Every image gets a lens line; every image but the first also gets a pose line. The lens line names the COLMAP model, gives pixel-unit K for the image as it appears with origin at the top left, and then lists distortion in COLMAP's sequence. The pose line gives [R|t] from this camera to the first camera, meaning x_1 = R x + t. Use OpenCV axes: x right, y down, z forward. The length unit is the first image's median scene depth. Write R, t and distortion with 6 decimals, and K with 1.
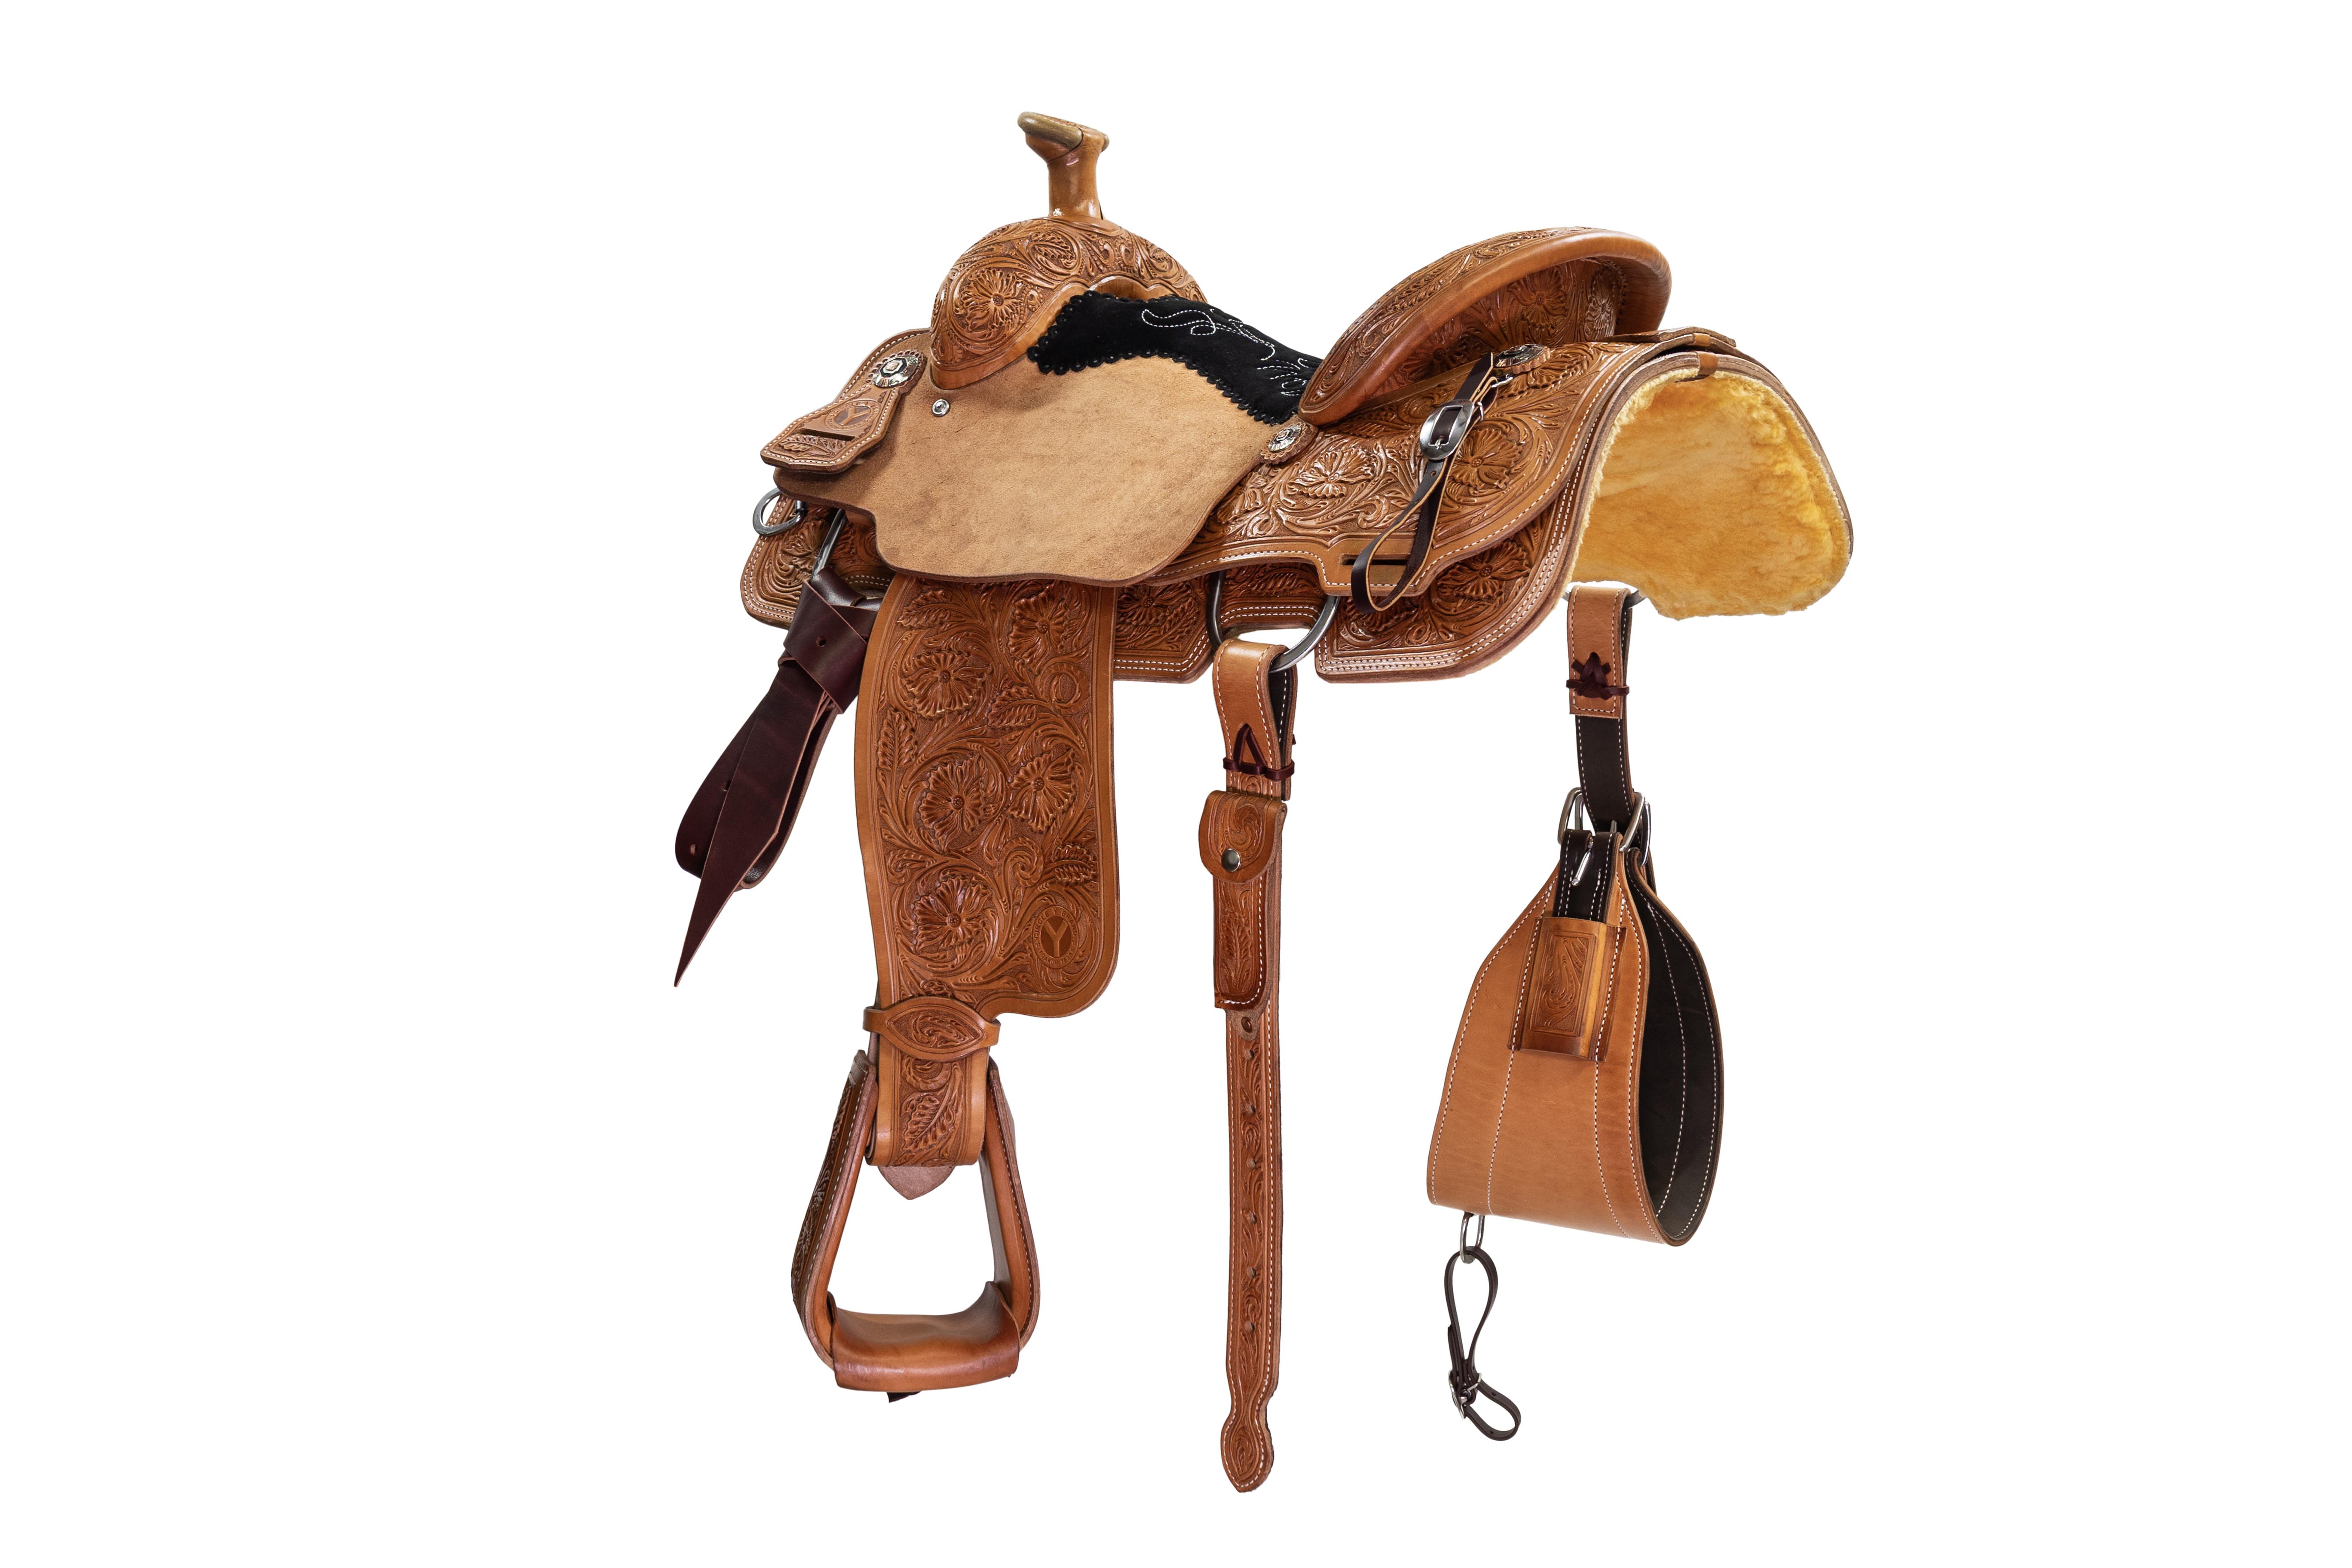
lens RADIAL K [[2339.6, 0, 1166.8], [0, 2339.6, 772.3], [0, 0, 1]] dist [0.027823, 0.000000]
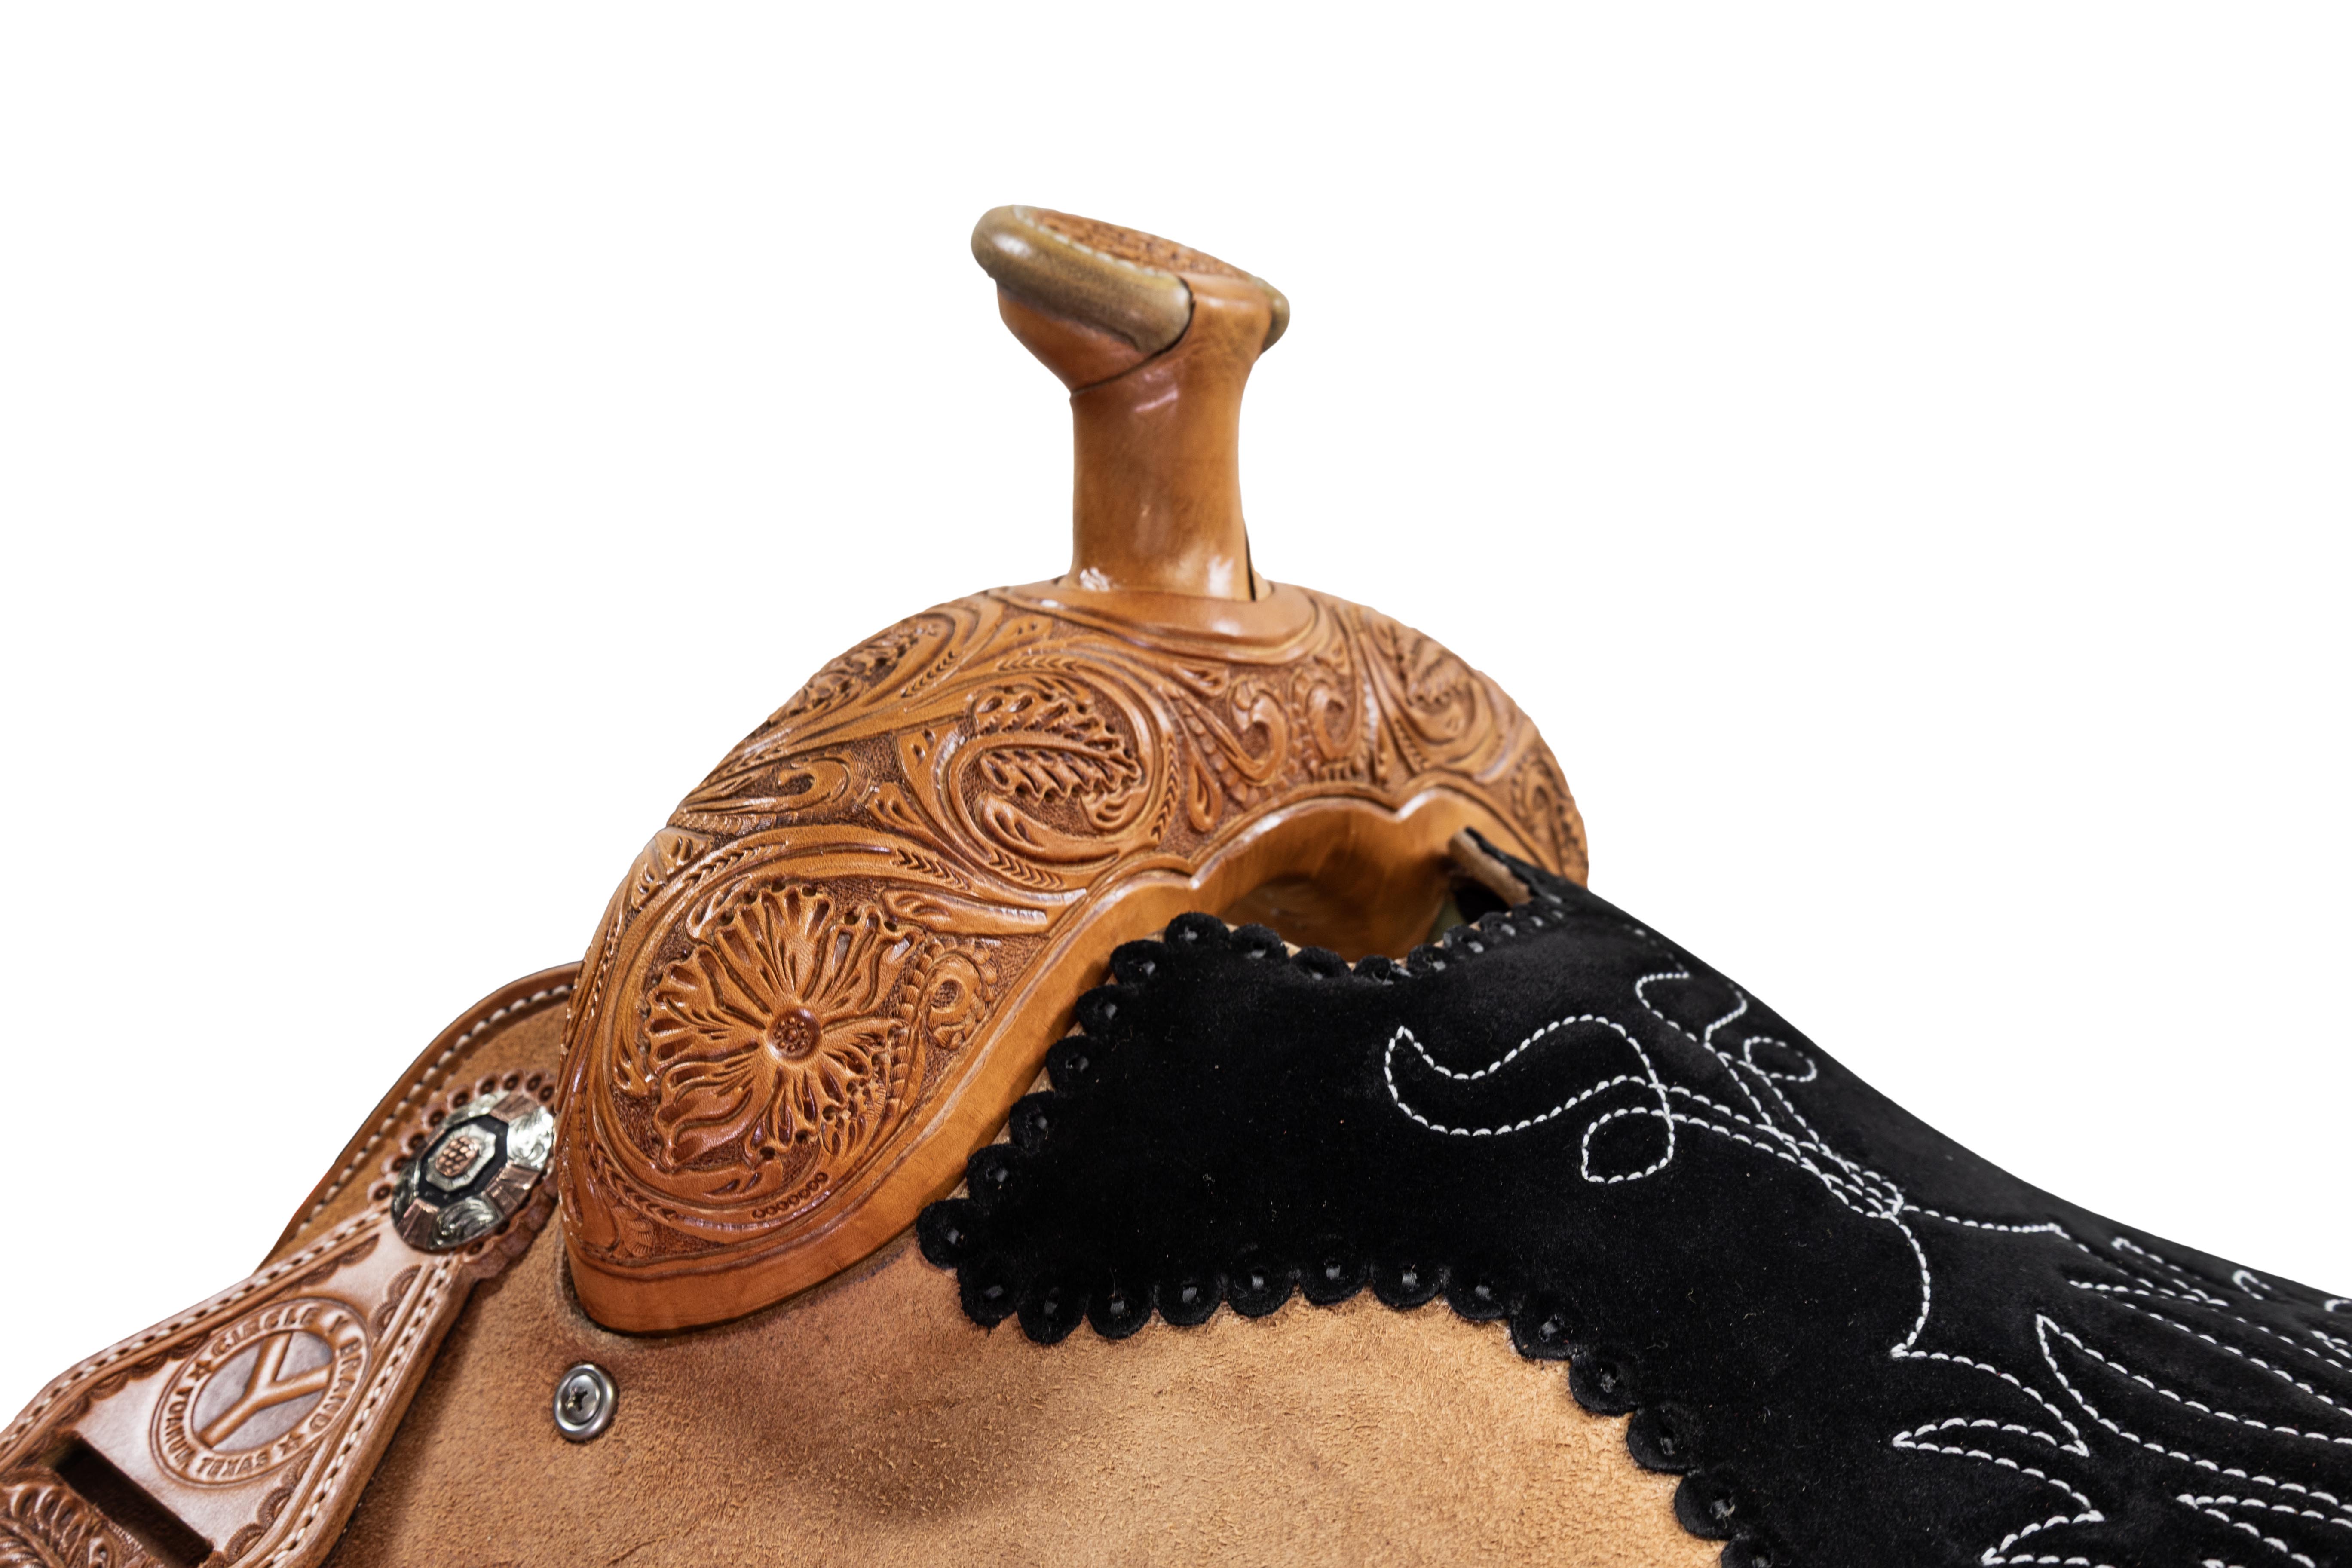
lens RADIAL K [[2339.6, 0, 1186.0], [0, 2339.6, 794.7], [0, 0, 1]] dist [0.027823, 0.000000]
pose [[0.996954, 0.036719, -0.068810, -0.015598], [-0.034583, 0.998890, 0.031987, -0.229487], [0.069908, -0.029510, 0.997117, 0.741880]]
